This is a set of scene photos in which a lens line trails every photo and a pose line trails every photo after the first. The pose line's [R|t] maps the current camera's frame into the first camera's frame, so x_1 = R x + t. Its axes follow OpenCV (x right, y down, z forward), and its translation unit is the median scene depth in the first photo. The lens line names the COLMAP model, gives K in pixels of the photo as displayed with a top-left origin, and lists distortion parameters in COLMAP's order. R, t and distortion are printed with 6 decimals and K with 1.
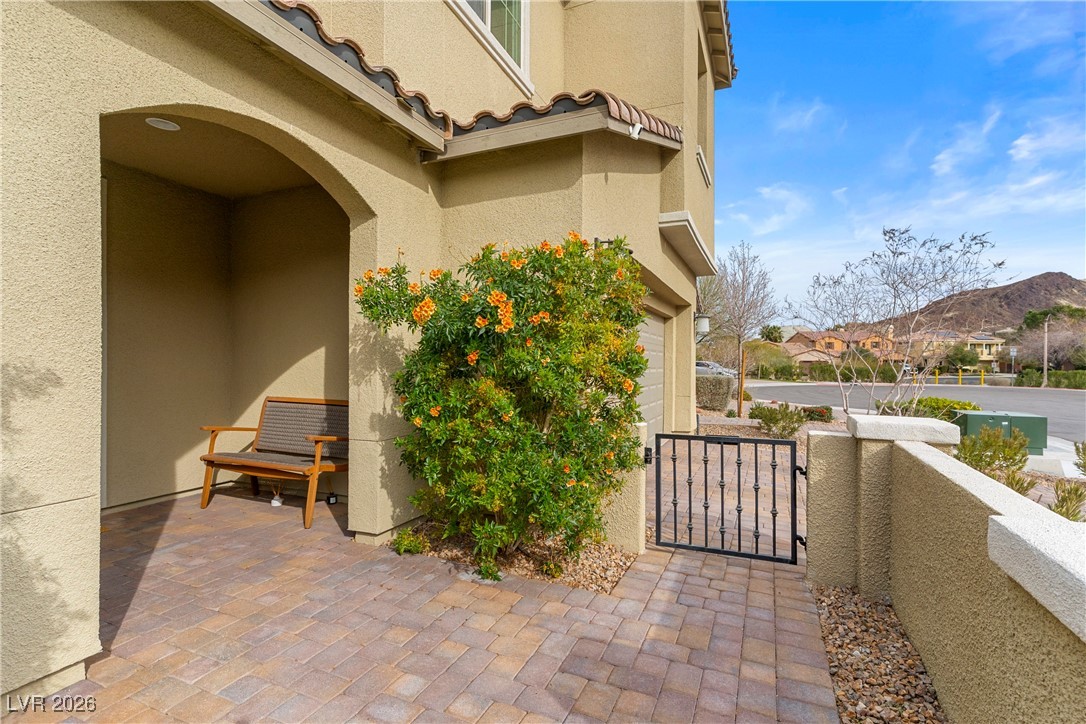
lens RADIAL K [[524.6, 0, 543.0], [0, 524.6, 362.0], [0, 0, 1]] dist [0.011213, 0.000420]
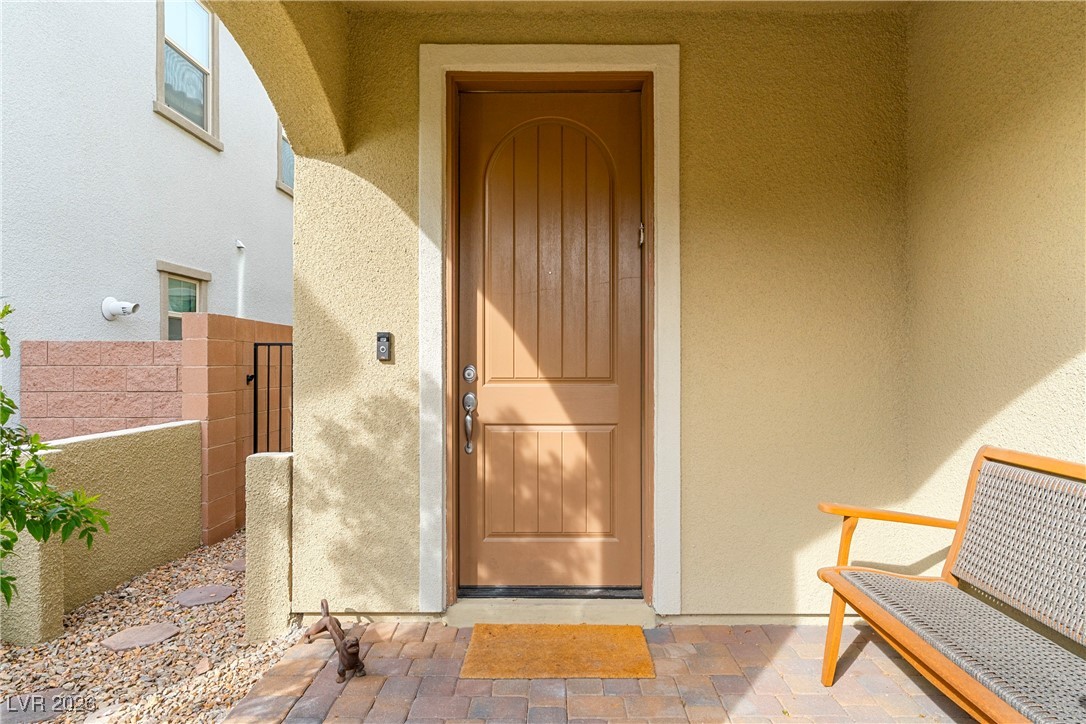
lens RADIAL K [[626.9, 0, 543.0], [0, 626.9, 362.0], [0, 0, 1]] dist [-0.003362, -0.000752]
pose [[0.378609, 0.002877, -0.925552, -0.221564], [0.001650, 0.999991, 0.003783, -0.002884], [0.925555, -0.002960, 0.378601, 0.540957]]
